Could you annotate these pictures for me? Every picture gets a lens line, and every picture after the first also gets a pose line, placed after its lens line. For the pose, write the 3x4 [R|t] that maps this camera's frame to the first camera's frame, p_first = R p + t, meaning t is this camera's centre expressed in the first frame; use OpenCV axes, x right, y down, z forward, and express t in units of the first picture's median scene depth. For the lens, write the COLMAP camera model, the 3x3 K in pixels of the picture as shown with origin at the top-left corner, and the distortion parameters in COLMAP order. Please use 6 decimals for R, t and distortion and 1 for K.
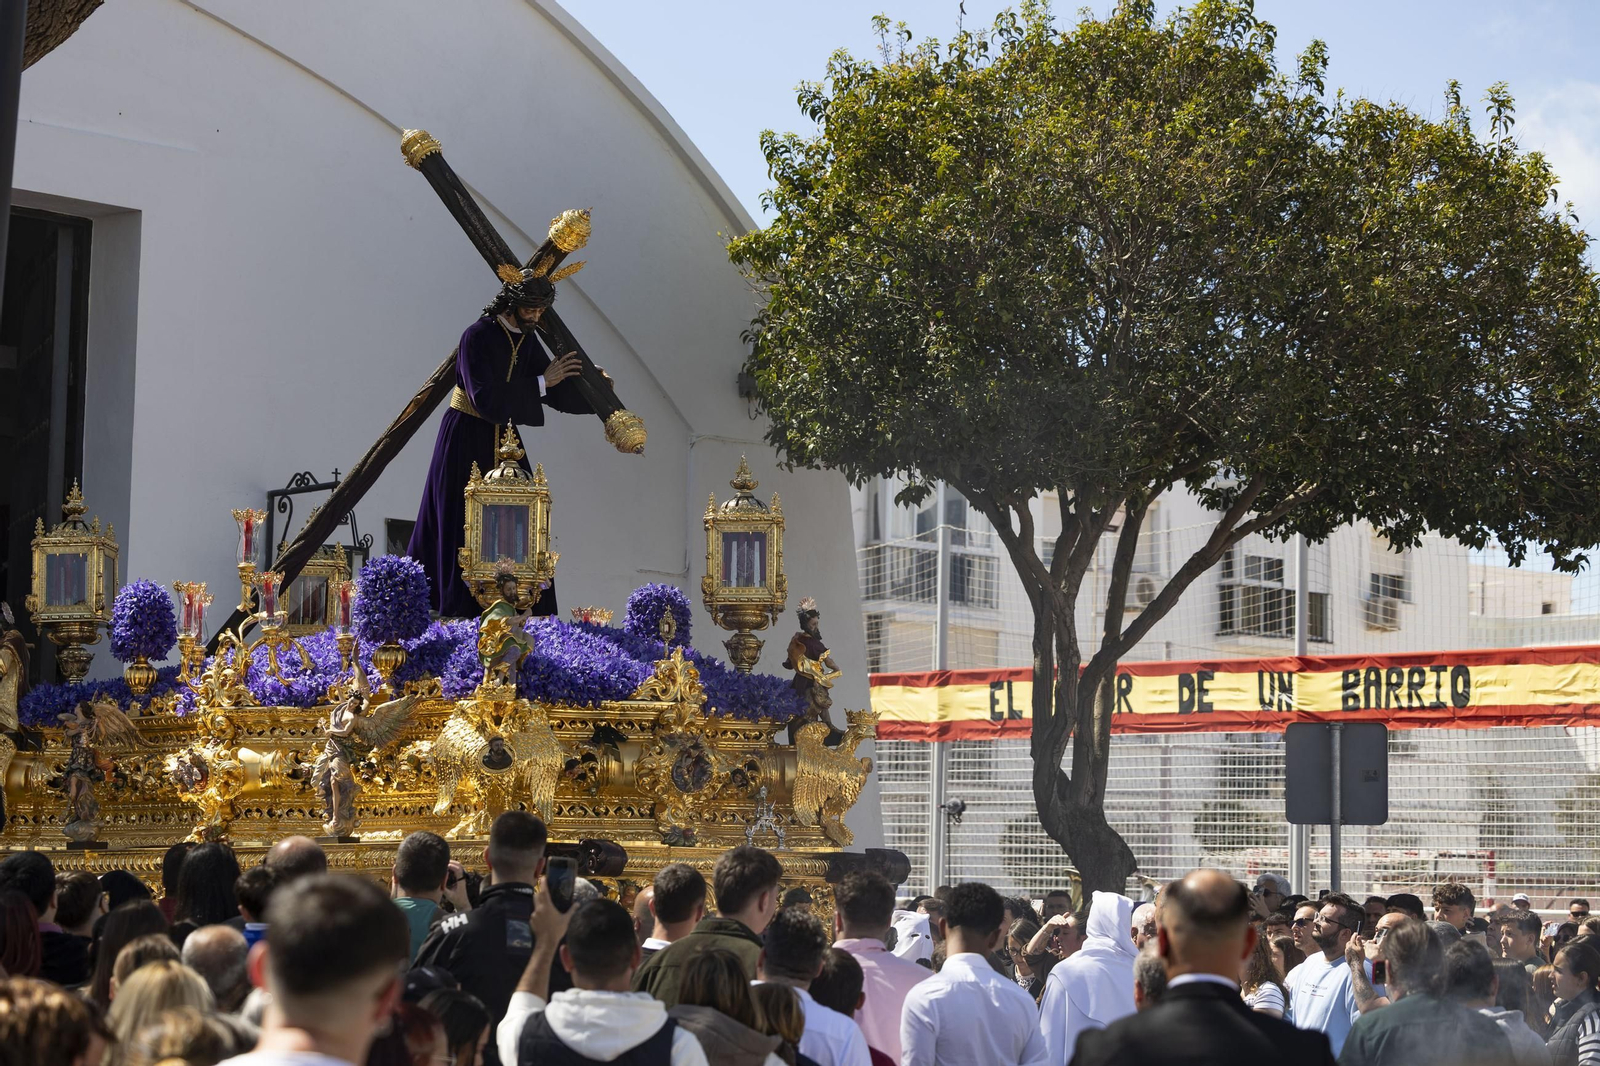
lens RADIAL K [[4205.7, 0, 800.4], [0, 4205.7, 532.7], [0, 0, 1]] dist [-0.309086, 0.091265]
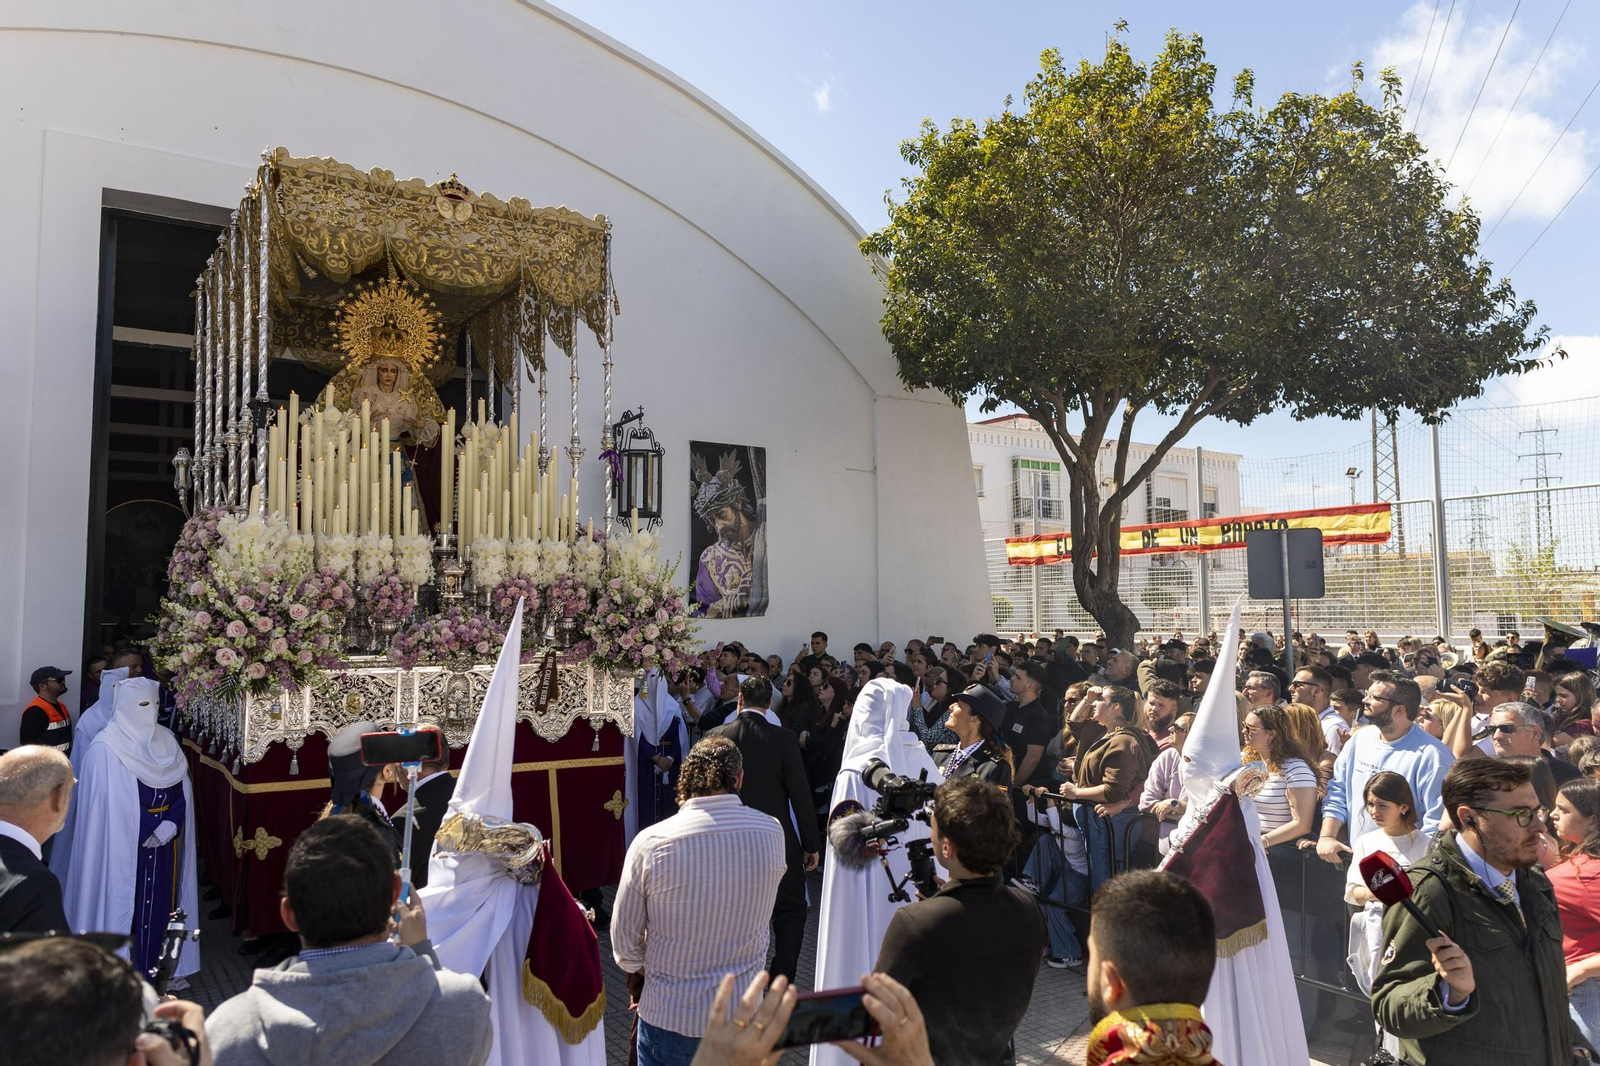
lens RADIAL K [[1190.1, 0, 821.8], [0, 1190.1, 494.2], [0, 0, 1]] dist [0.012206, -0.000541]
pose [[0.986795, -0.047383, -0.154886, 0.031440], [0.044038, 0.998718, -0.024962, 0.033937], [0.155870, 0.017811, 0.987617, 0.519457]]
